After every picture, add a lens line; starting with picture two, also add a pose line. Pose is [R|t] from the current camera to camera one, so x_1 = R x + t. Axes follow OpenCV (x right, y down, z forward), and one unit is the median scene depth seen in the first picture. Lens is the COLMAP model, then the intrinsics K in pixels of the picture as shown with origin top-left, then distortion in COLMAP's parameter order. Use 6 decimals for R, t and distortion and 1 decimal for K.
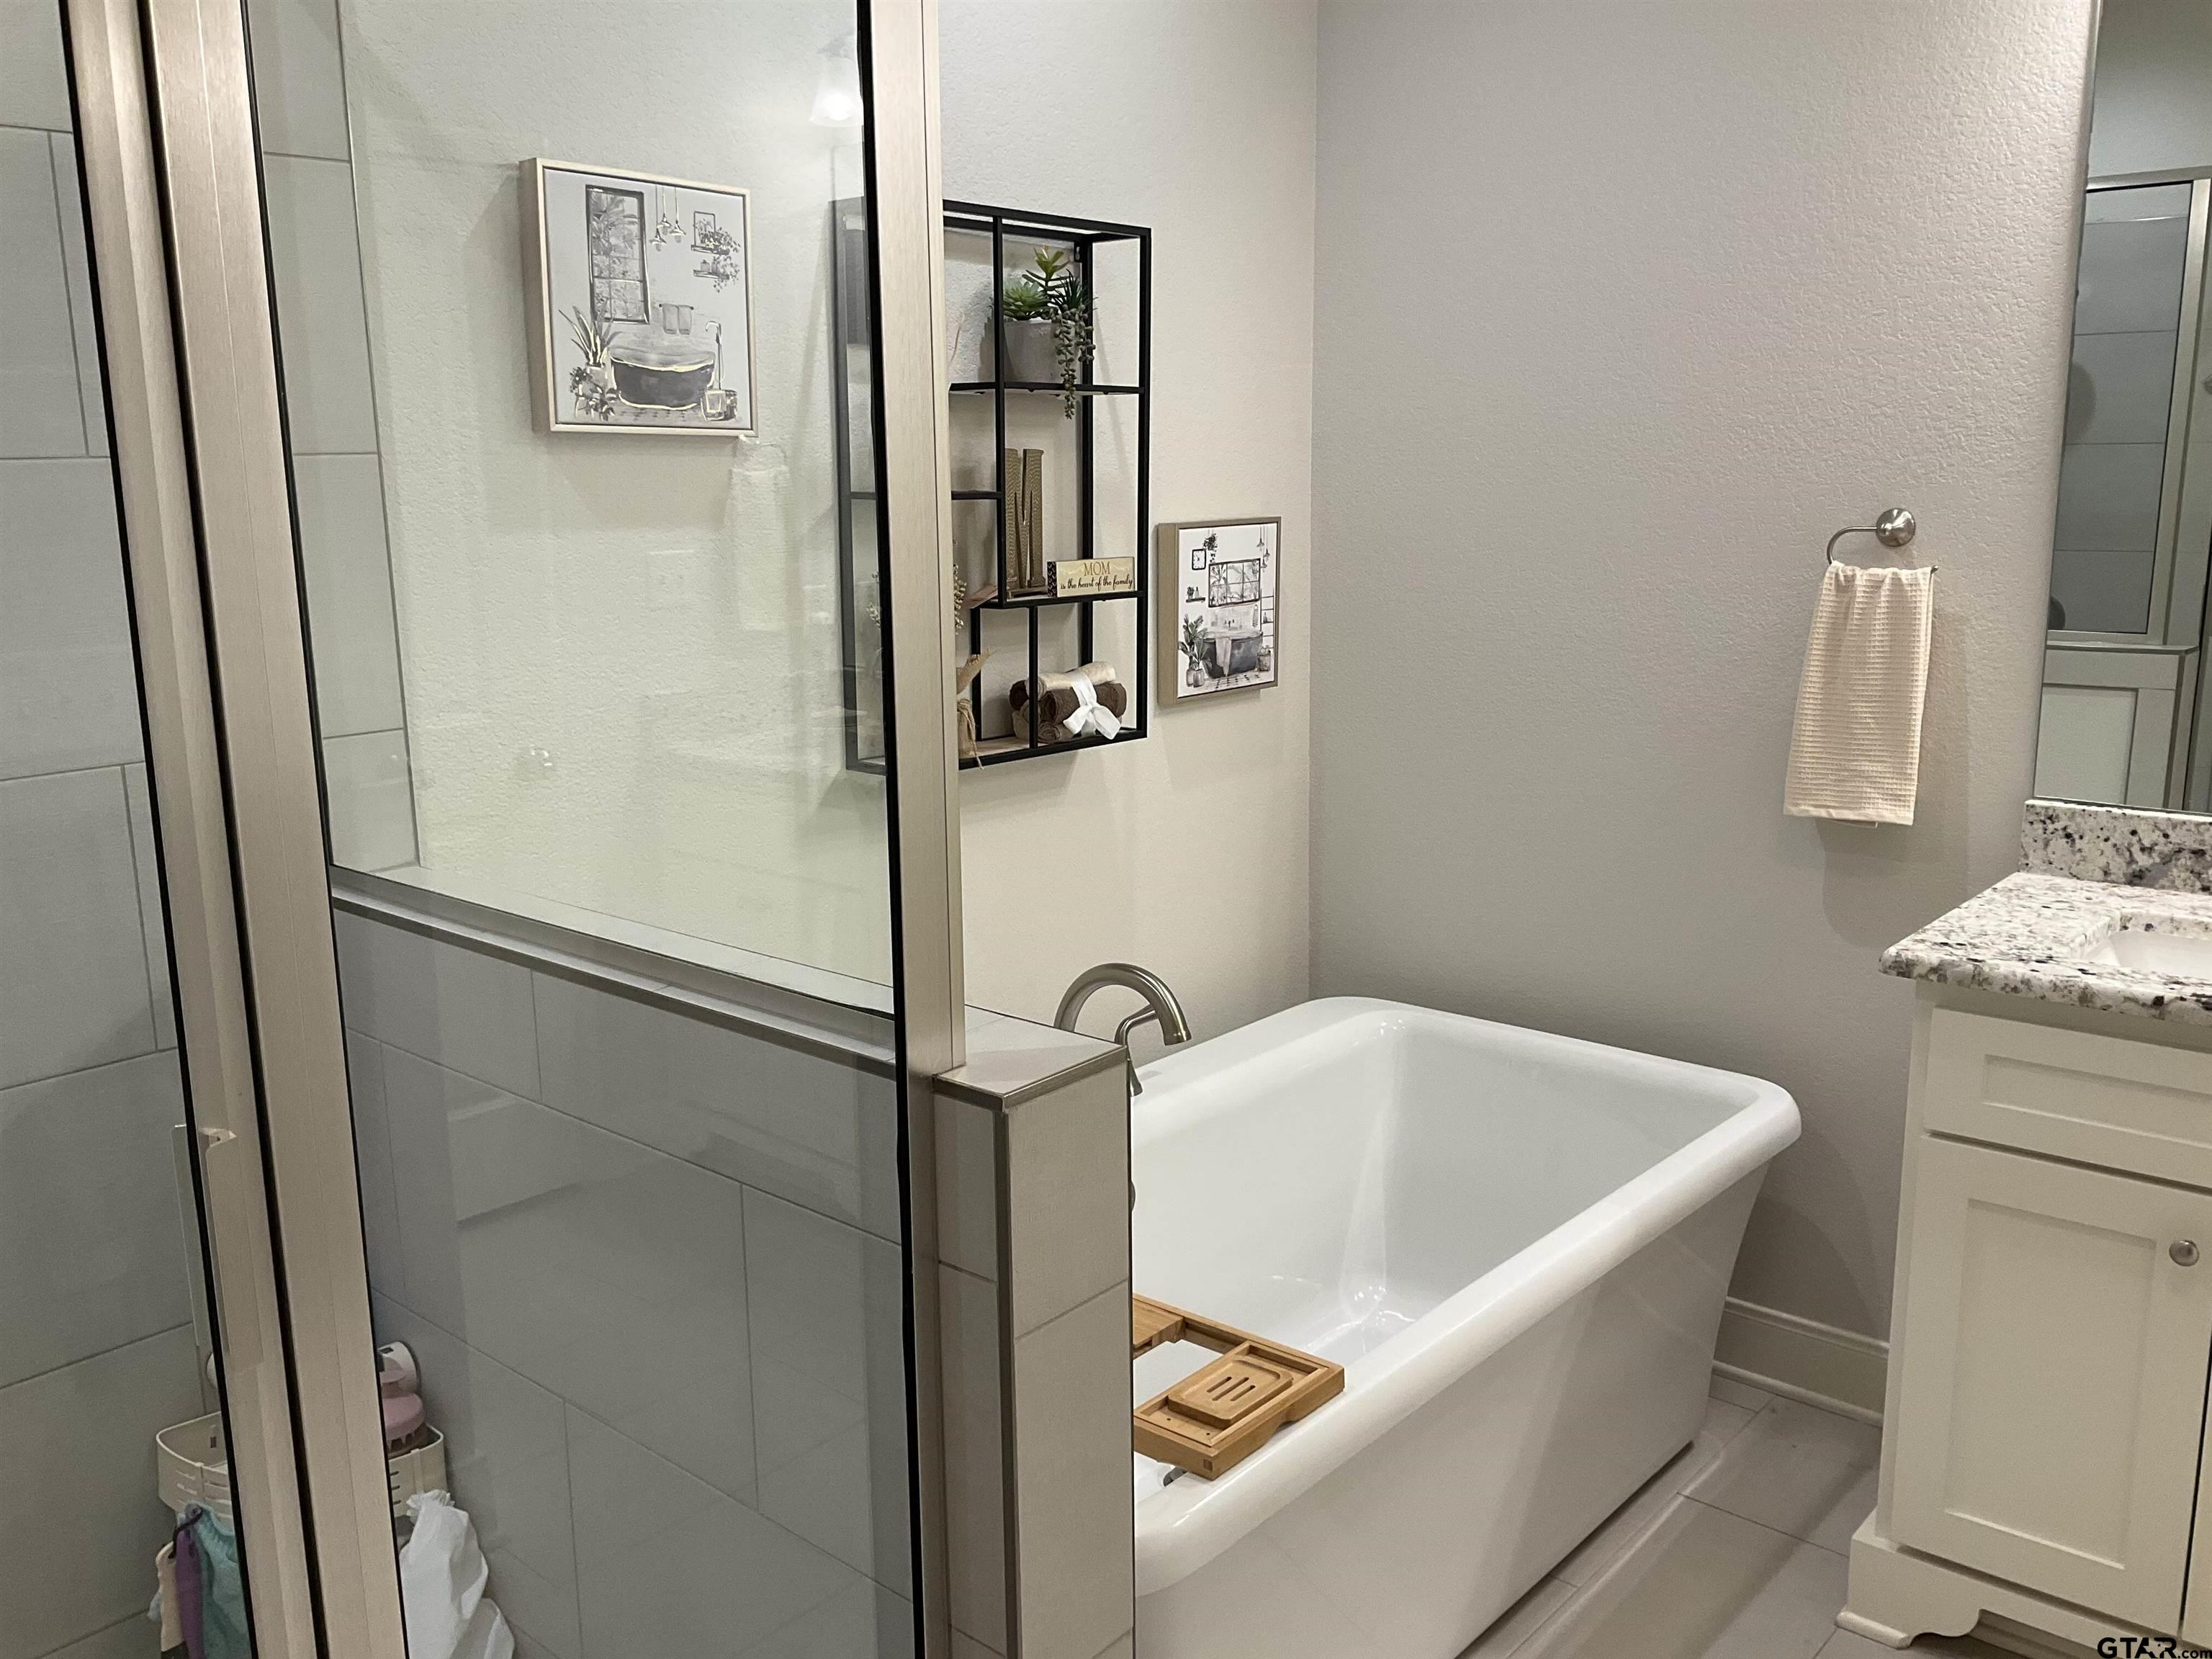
lens RADIAL K [[1831.3, 0, 1106.0], [0, 1831.3, 829.5], [0, 0, 1]] dist [0.128896, -0.269801]
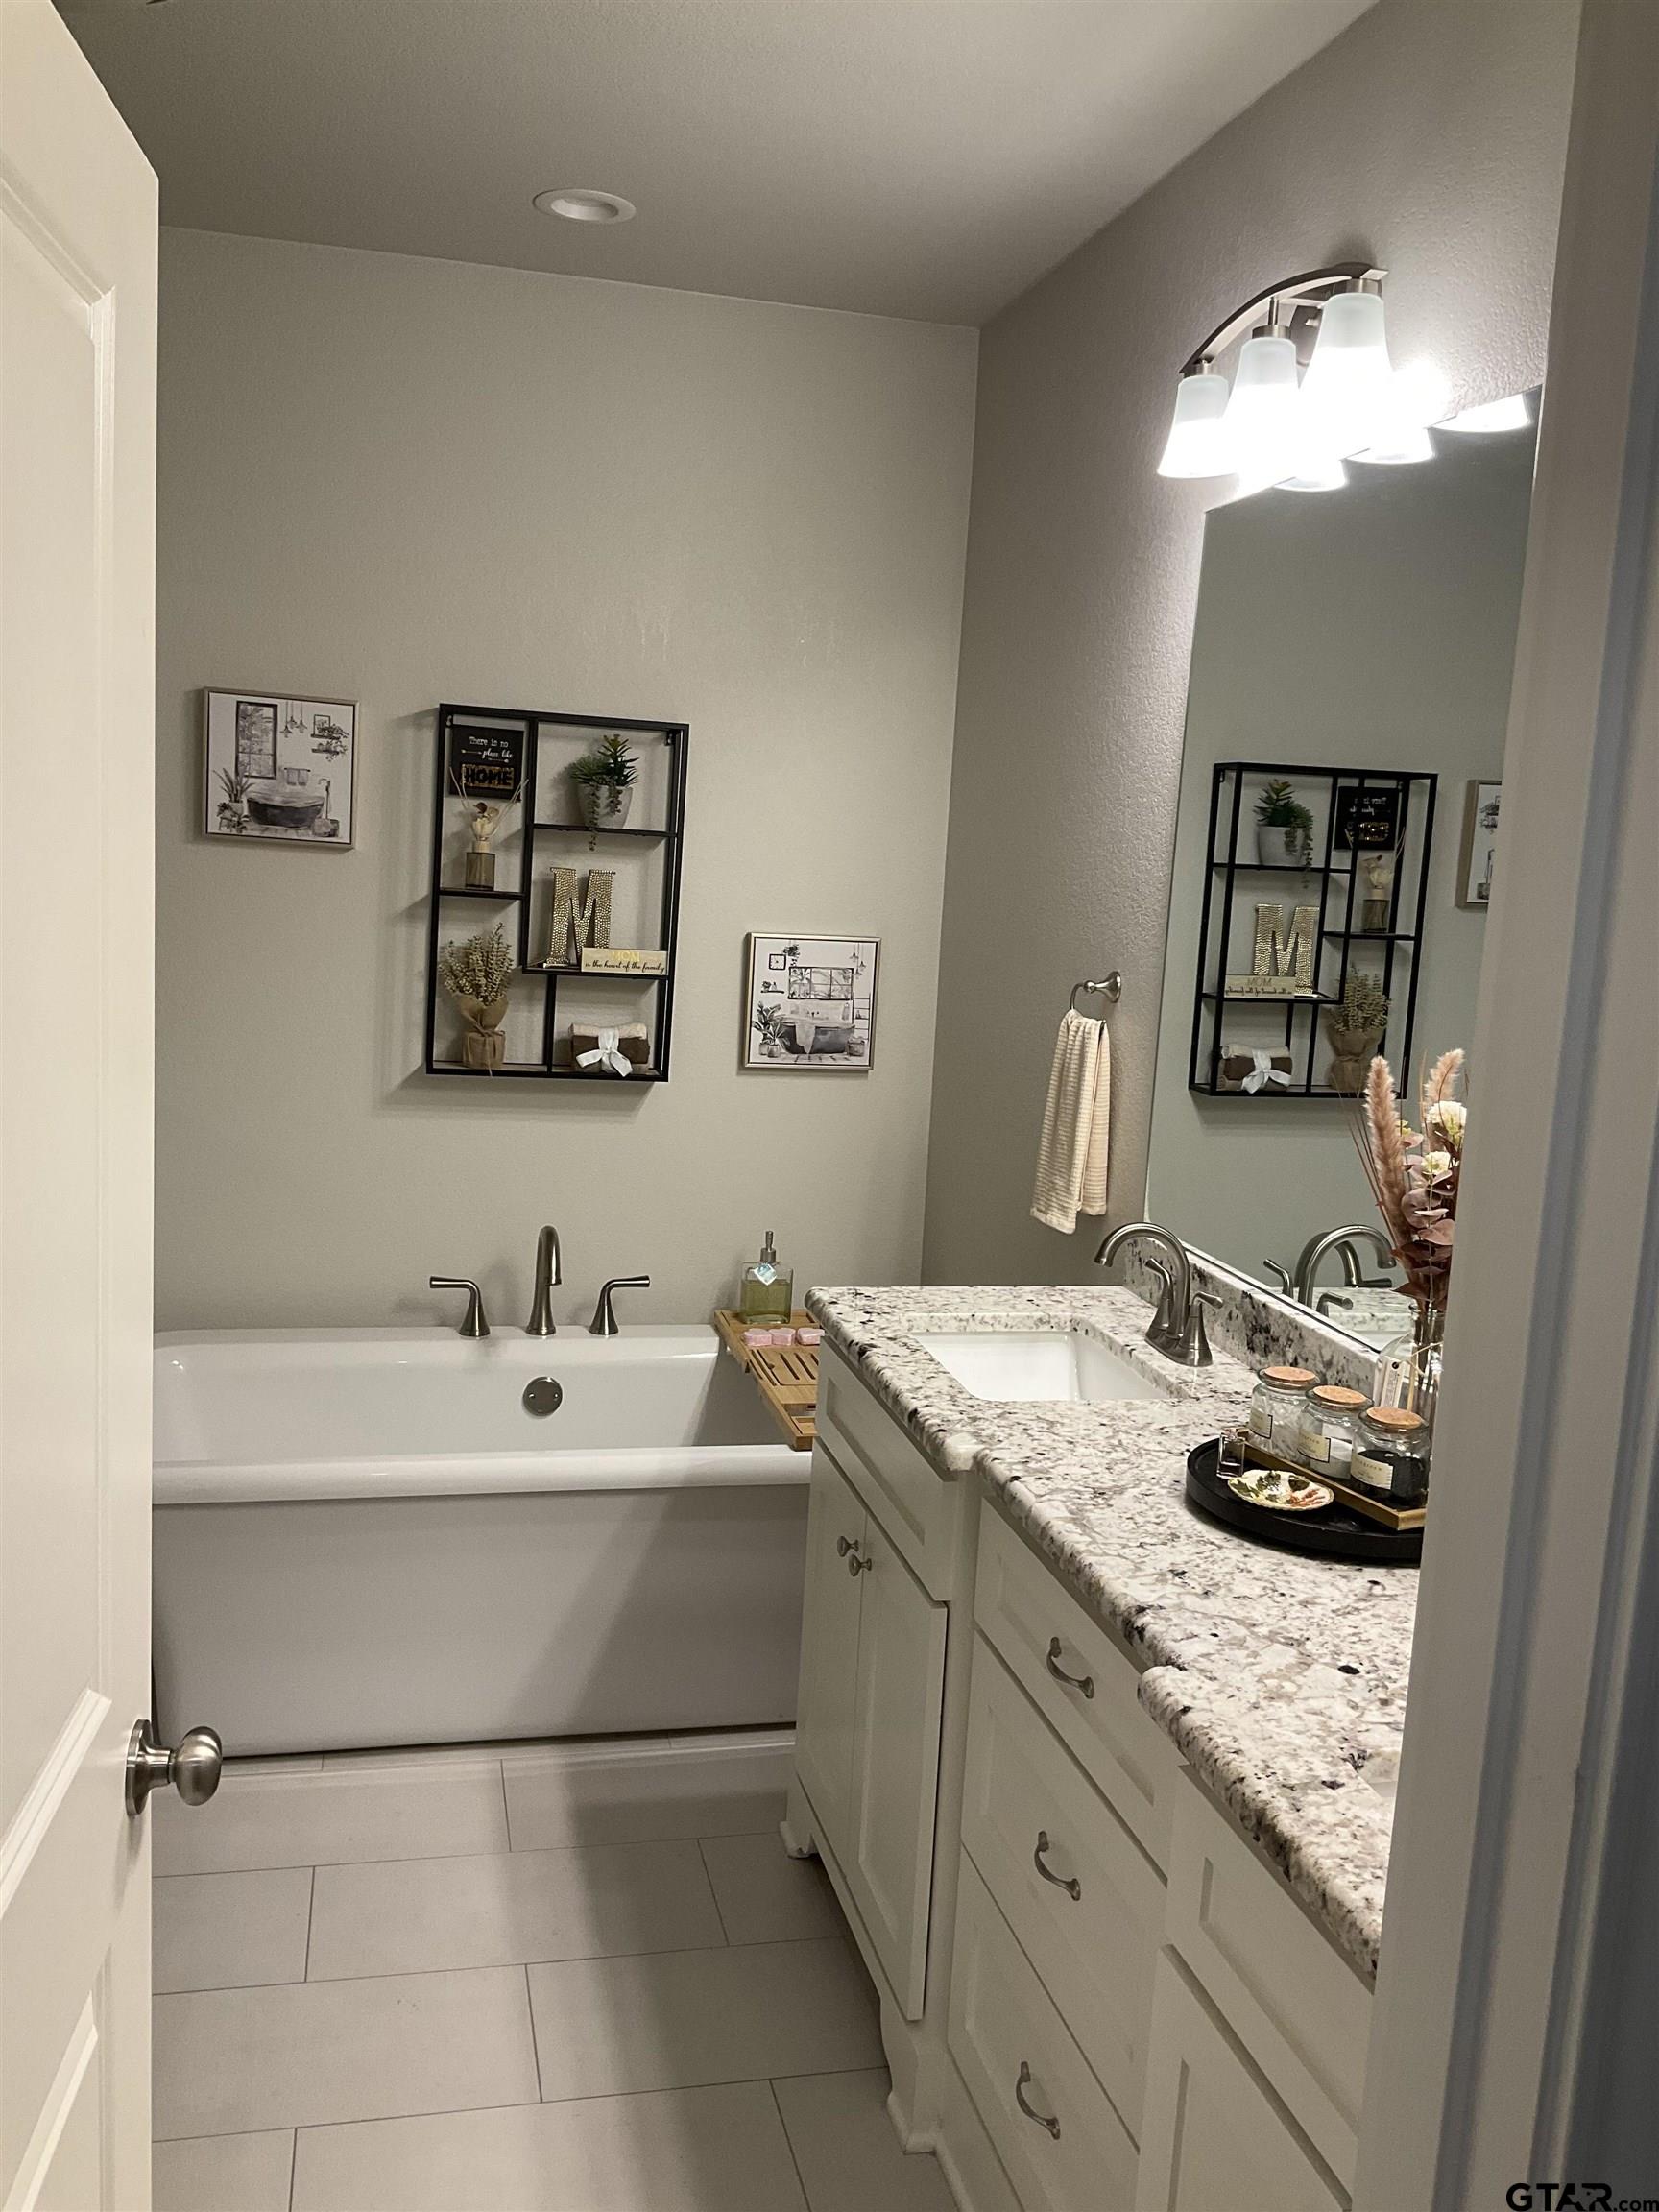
lens RADIAL K [[1843.4, 0, 826.8], [0, 1843.4, 1056.0], [0, 0, 1]] dist [0.129440, -0.132093]
pose [[0.808291, 0.123864, -0.575607, 0.962836], [-0.179878, 0.982830, -0.041098, -0.036287], [0.560633, 0.136758, 0.816693, -0.063680]]
